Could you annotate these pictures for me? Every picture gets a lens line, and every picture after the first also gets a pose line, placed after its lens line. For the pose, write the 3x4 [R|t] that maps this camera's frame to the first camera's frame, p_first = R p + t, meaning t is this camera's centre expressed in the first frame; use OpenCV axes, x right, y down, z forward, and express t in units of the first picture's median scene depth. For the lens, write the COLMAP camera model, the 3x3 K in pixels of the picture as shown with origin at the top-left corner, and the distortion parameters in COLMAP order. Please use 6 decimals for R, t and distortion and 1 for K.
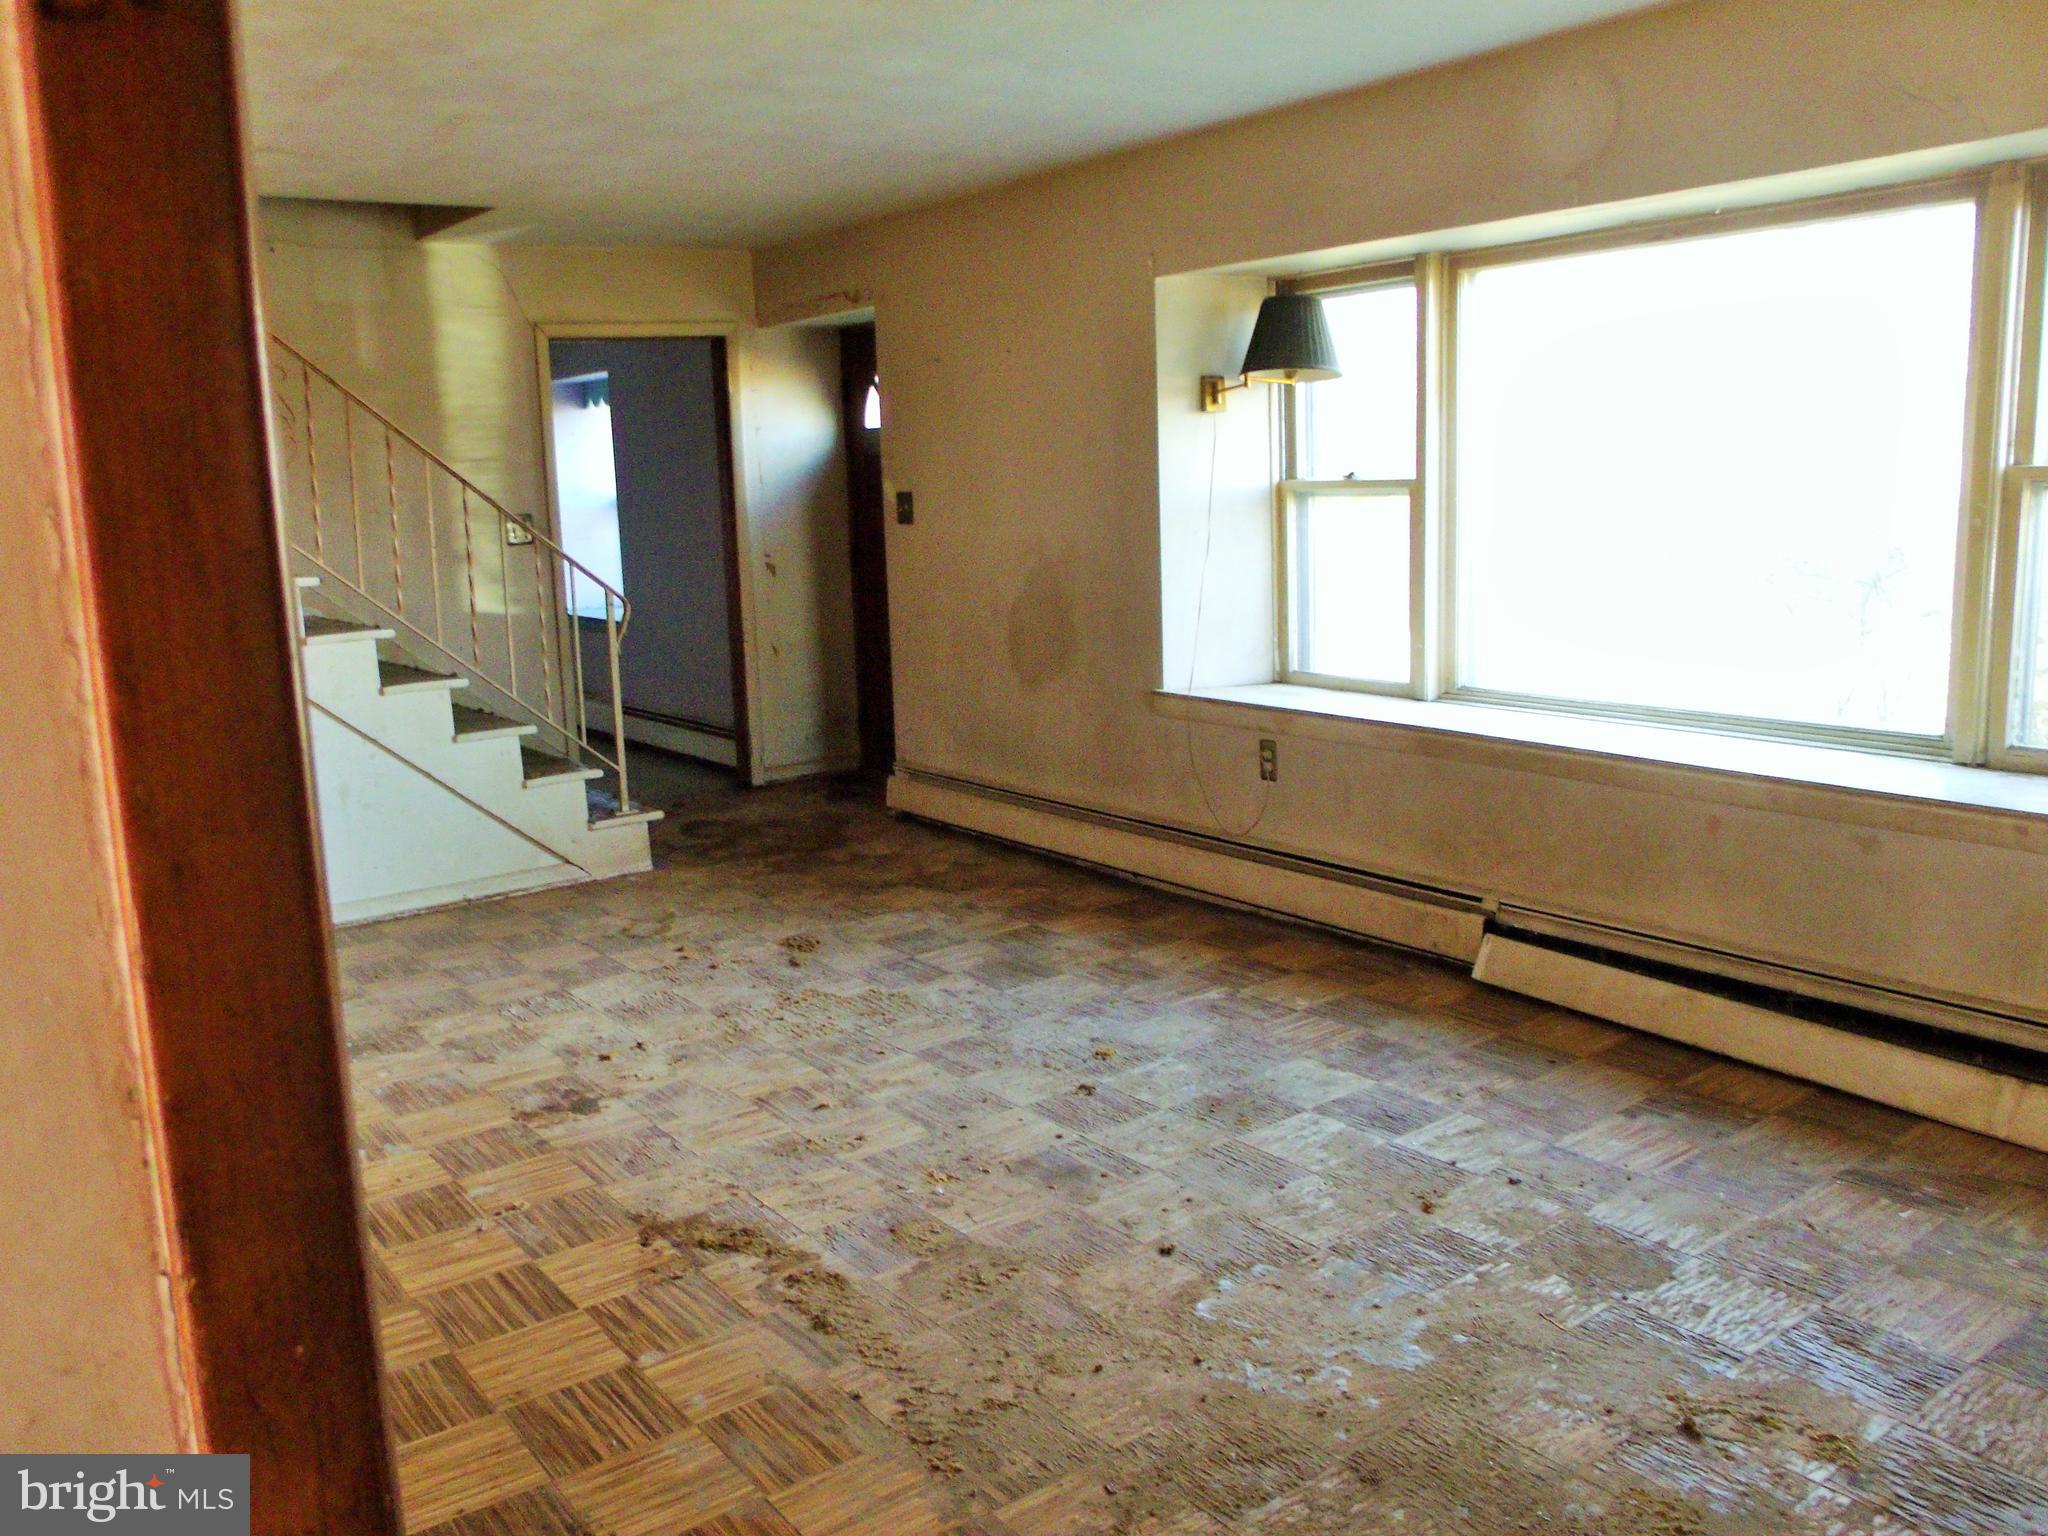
lens RADIAL K [[1690.9, 0, 1022.9], [0, 1690.9, 766.4], [0, 0, 1]] dist [-0.010235, 0.009876]
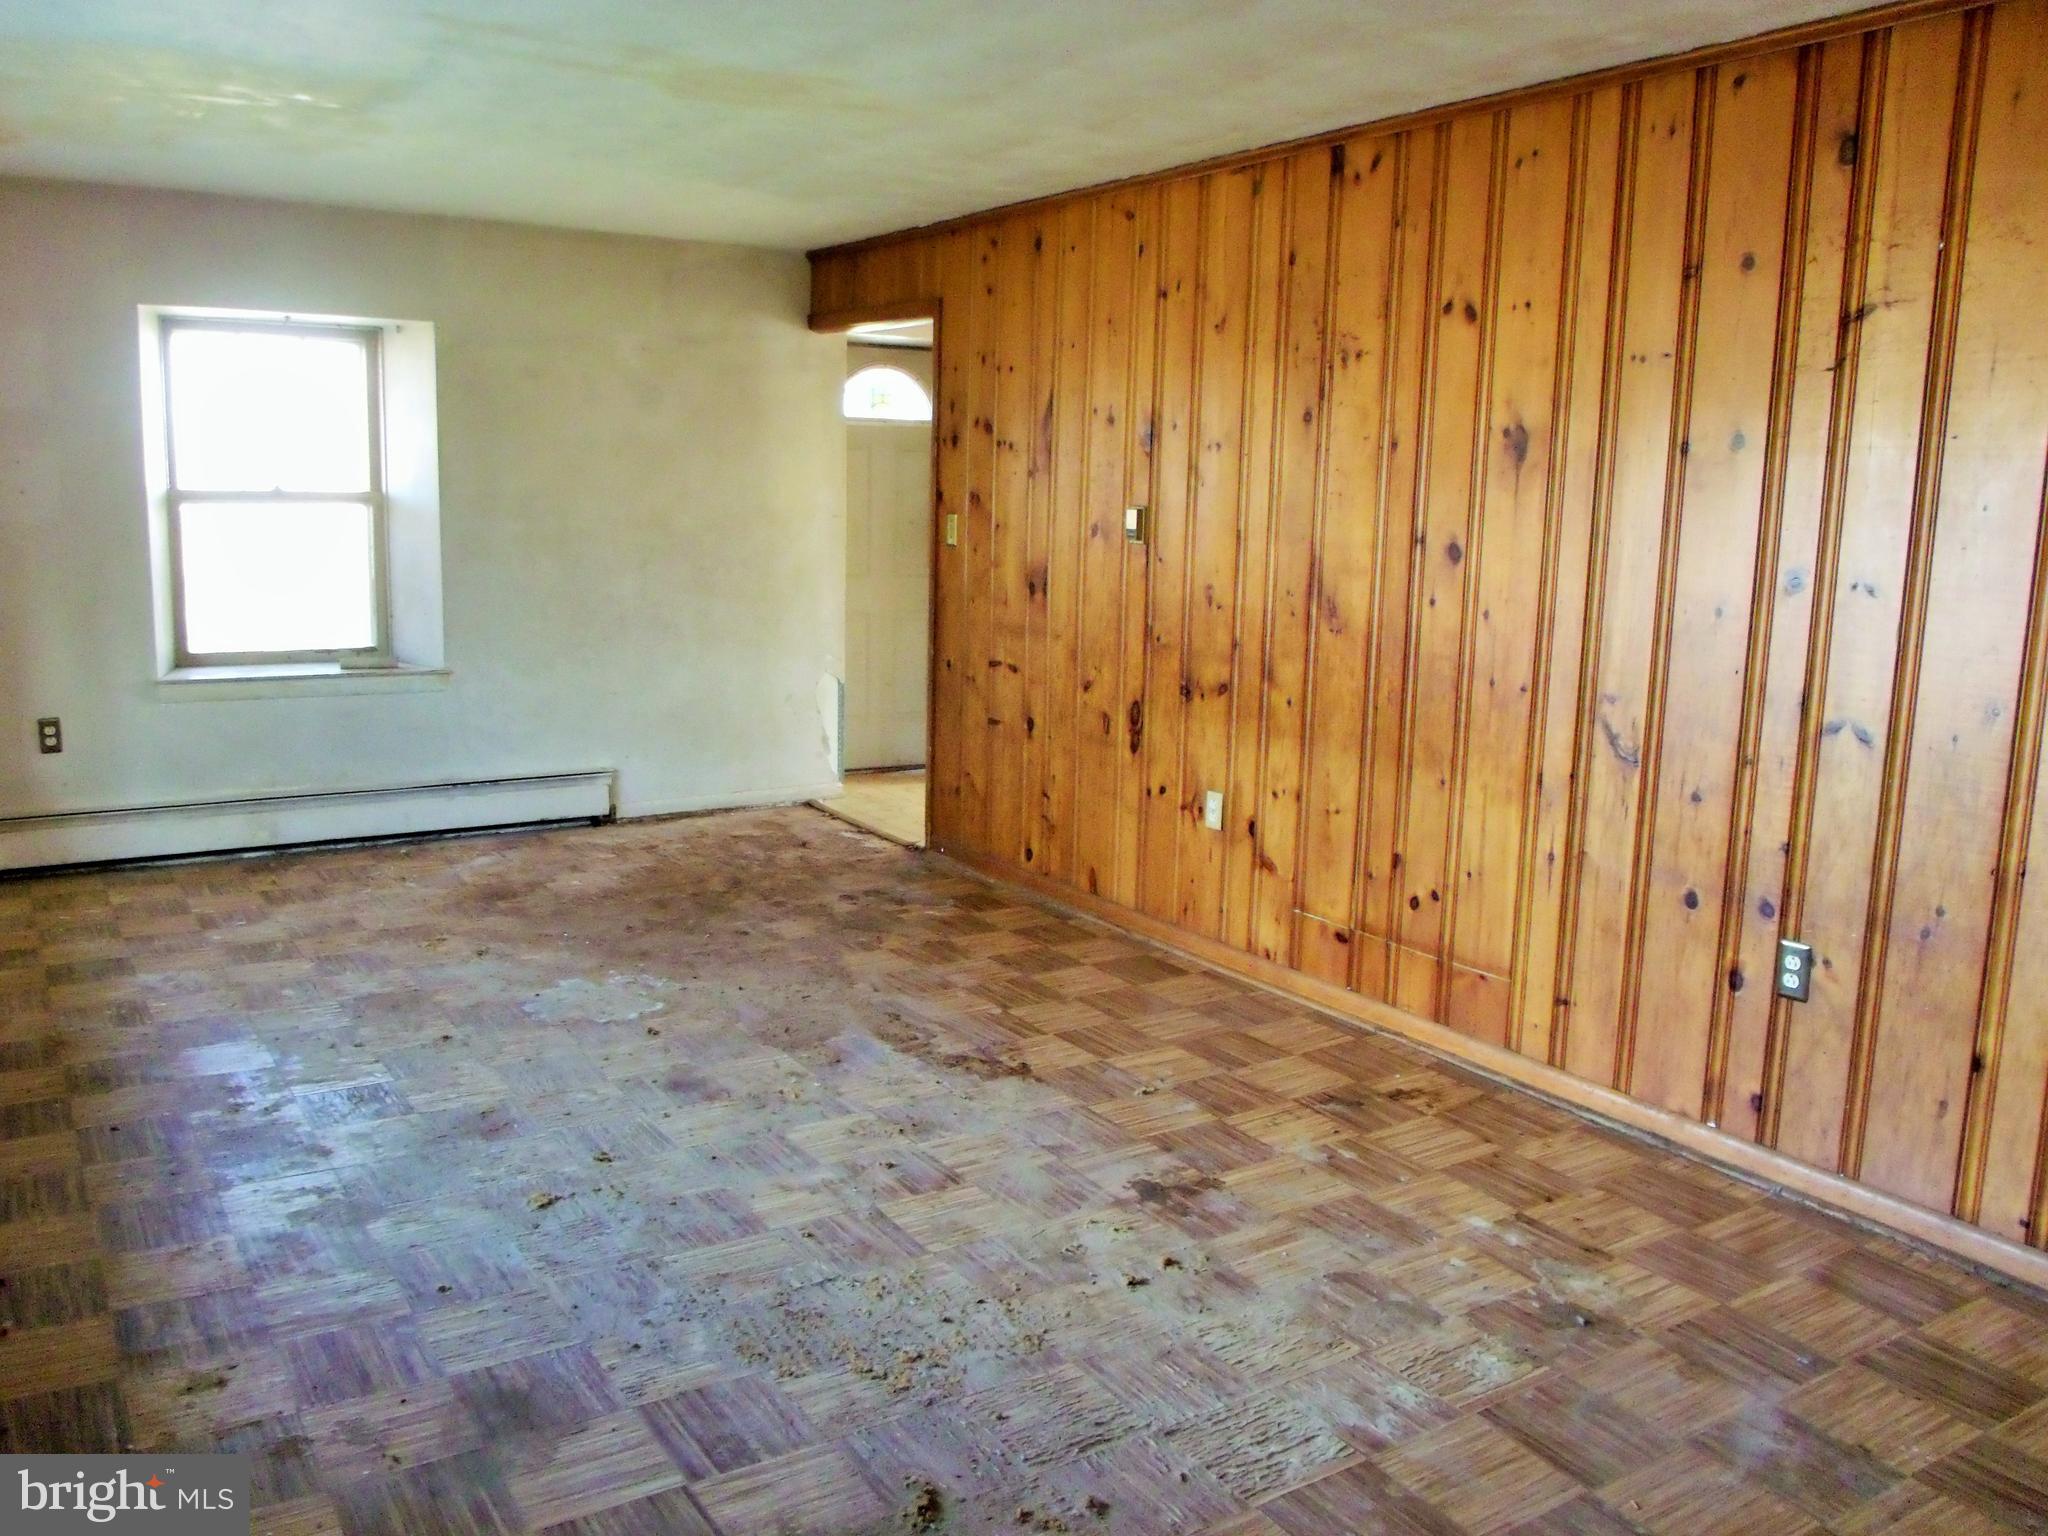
lens RADIAL K [[1690.9, 0, 1023.0], [0, 1690.9, 766.4], [0, 0, 1]] dist [-0.010235, 0.009876]
pose [[-0.998361, 0.010681, 0.056232, -0.258632], [0.028715, 0.943320, 0.330639, -0.325490], [-0.049513, 0.331712, -0.942081, 1.873433]]
